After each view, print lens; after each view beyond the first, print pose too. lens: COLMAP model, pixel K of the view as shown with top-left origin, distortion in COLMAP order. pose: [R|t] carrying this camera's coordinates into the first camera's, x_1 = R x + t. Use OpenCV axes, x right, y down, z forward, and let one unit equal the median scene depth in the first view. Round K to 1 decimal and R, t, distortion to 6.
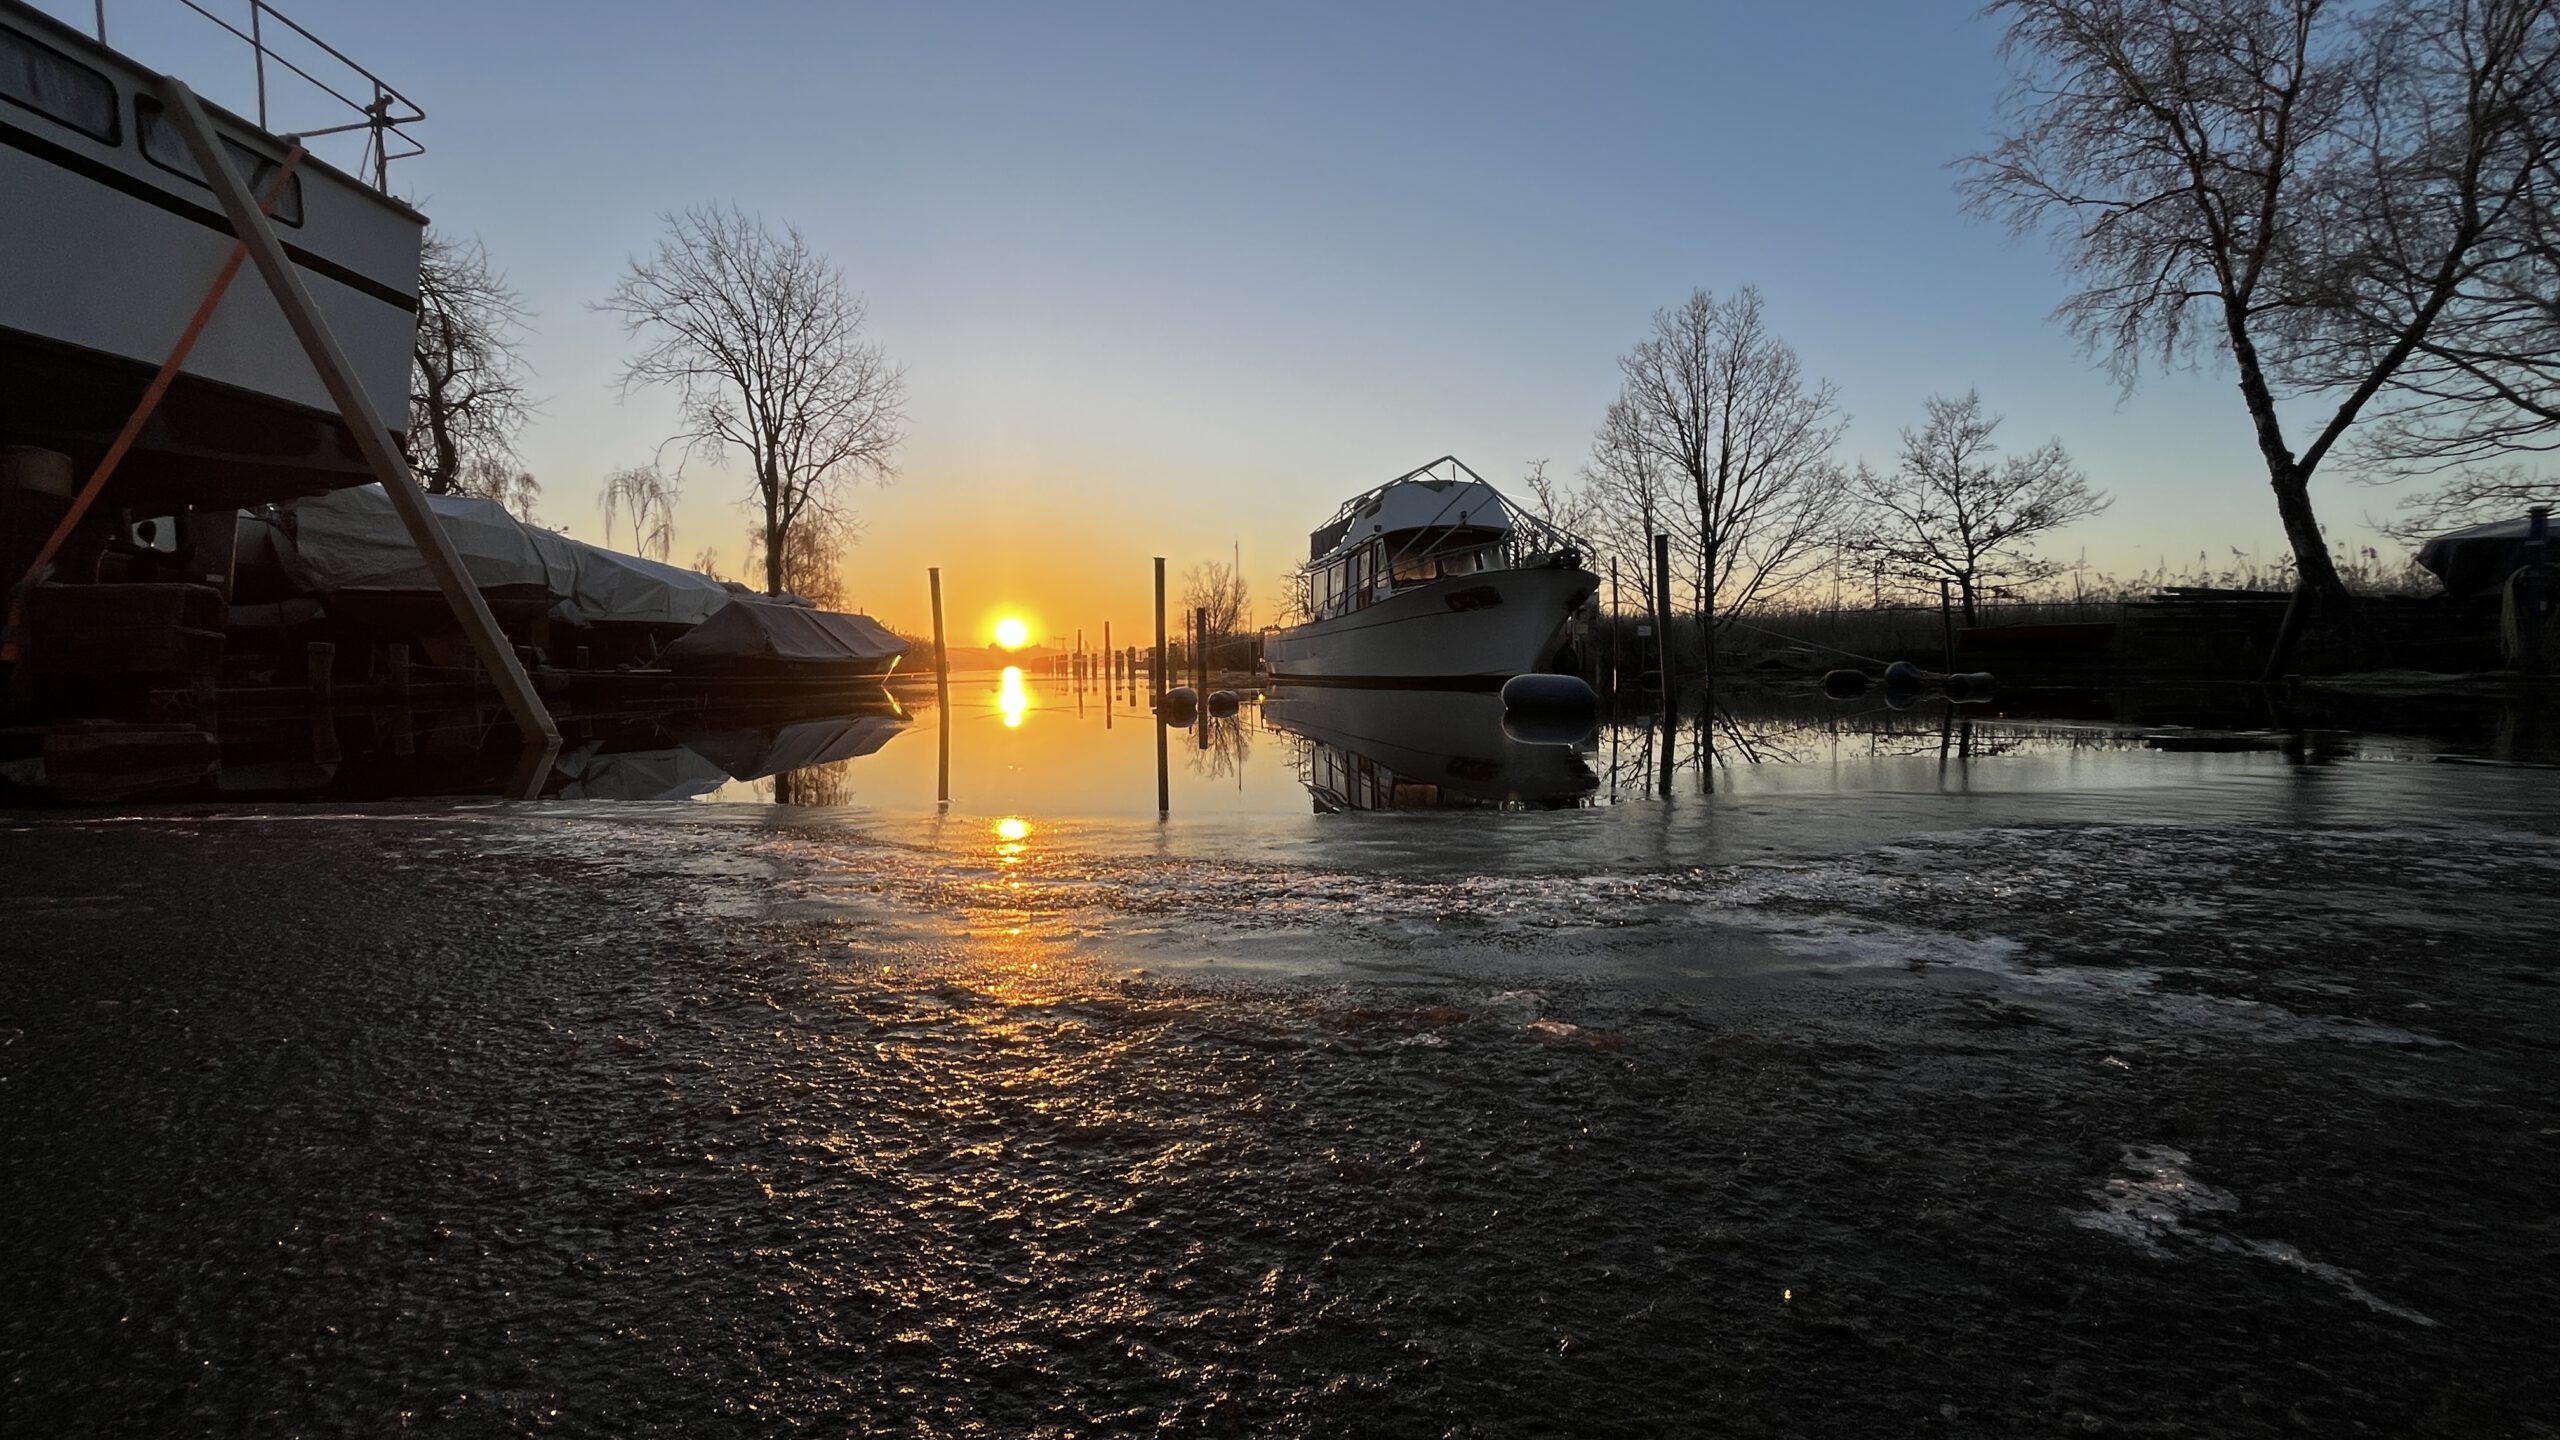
lens RADIAL K [[1014.5, 0, 1268.3], [0, 1014.5, 728.5], [0, 0, 1]] dist [-0.021930, 0.000131]
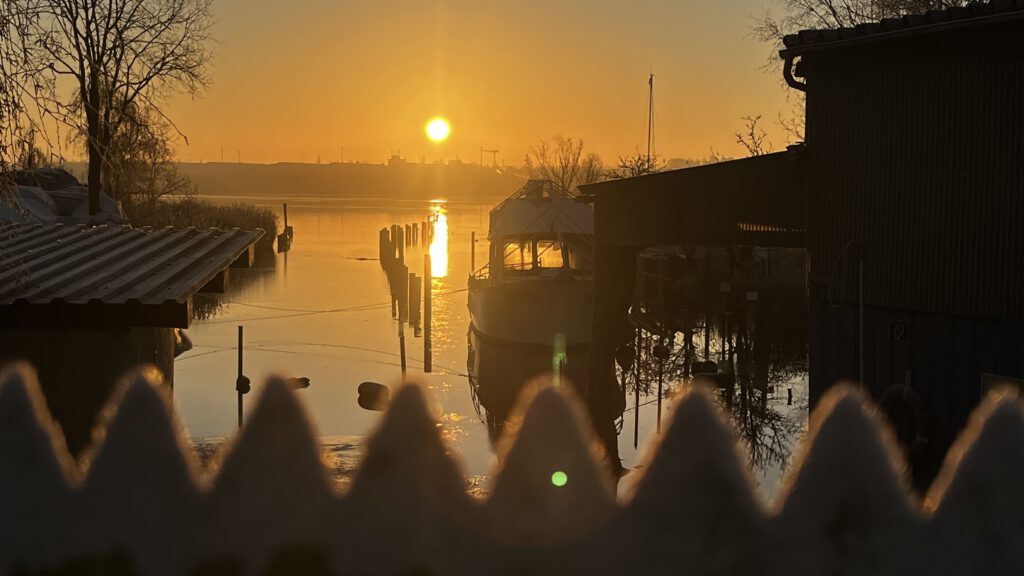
lens RADIAL K [[1660.6, 0, 505.9], [0, 1660.6, 293.9], [0, 0, 1]] dist [0.076217, 0.000000]
pose [[0.977233, 0.034709, -0.209309, 0.341766], [-0.032592, 0.999377, 0.013557, -0.080350], [0.209649, -0.006427, 0.977756, -0.703286]]
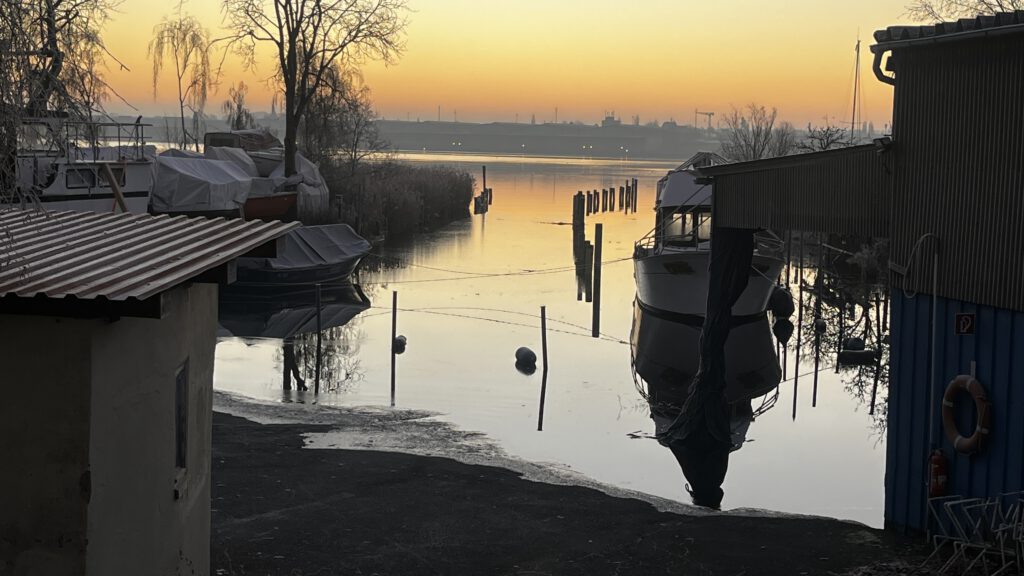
lens RADIAL K [[1660.6, 0, 516.2], [0, 1660.6, 296.9], [0, 0, 1]] dist [0.076217, 0.000000]
pose [[0.942380, 0.068423, -0.327471, 0.392757], [-0.056844, 0.997377, 0.044812, -0.090123], [0.329679, -0.023615, 0.943798, -0.722267]]
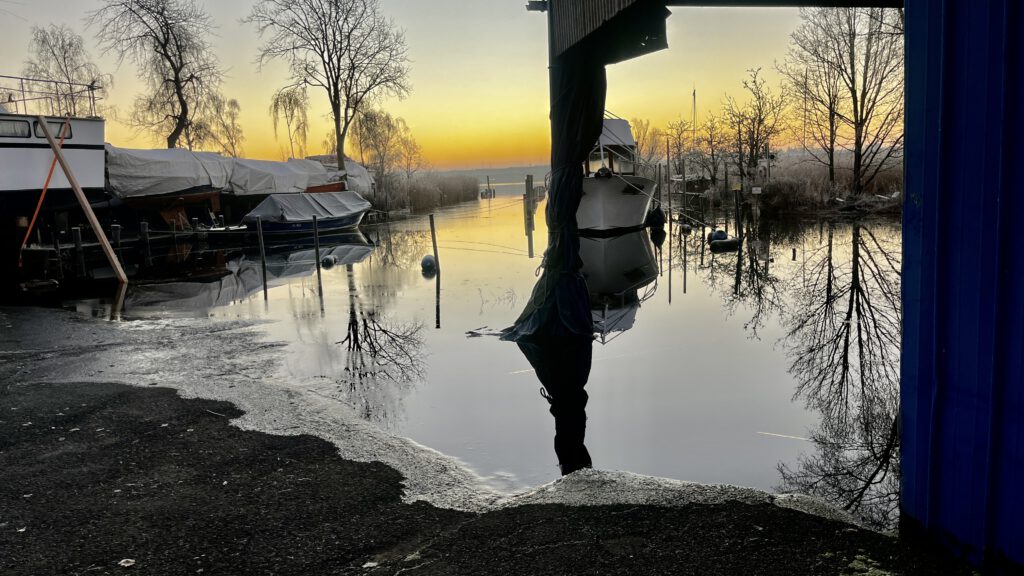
lens RADIAL K [[784.7, 0, 501.1], [0, 784.7, 296.5], [0, 0, 1]] dist [0.043219, -0.007894]
pose [[0.930067, 0.021451, -0.366763, 0.312332], [0.014716, 0.995318, 0.095532, -0.035262], [0.367095, -0.094248, 0.925396, -0.234976]]
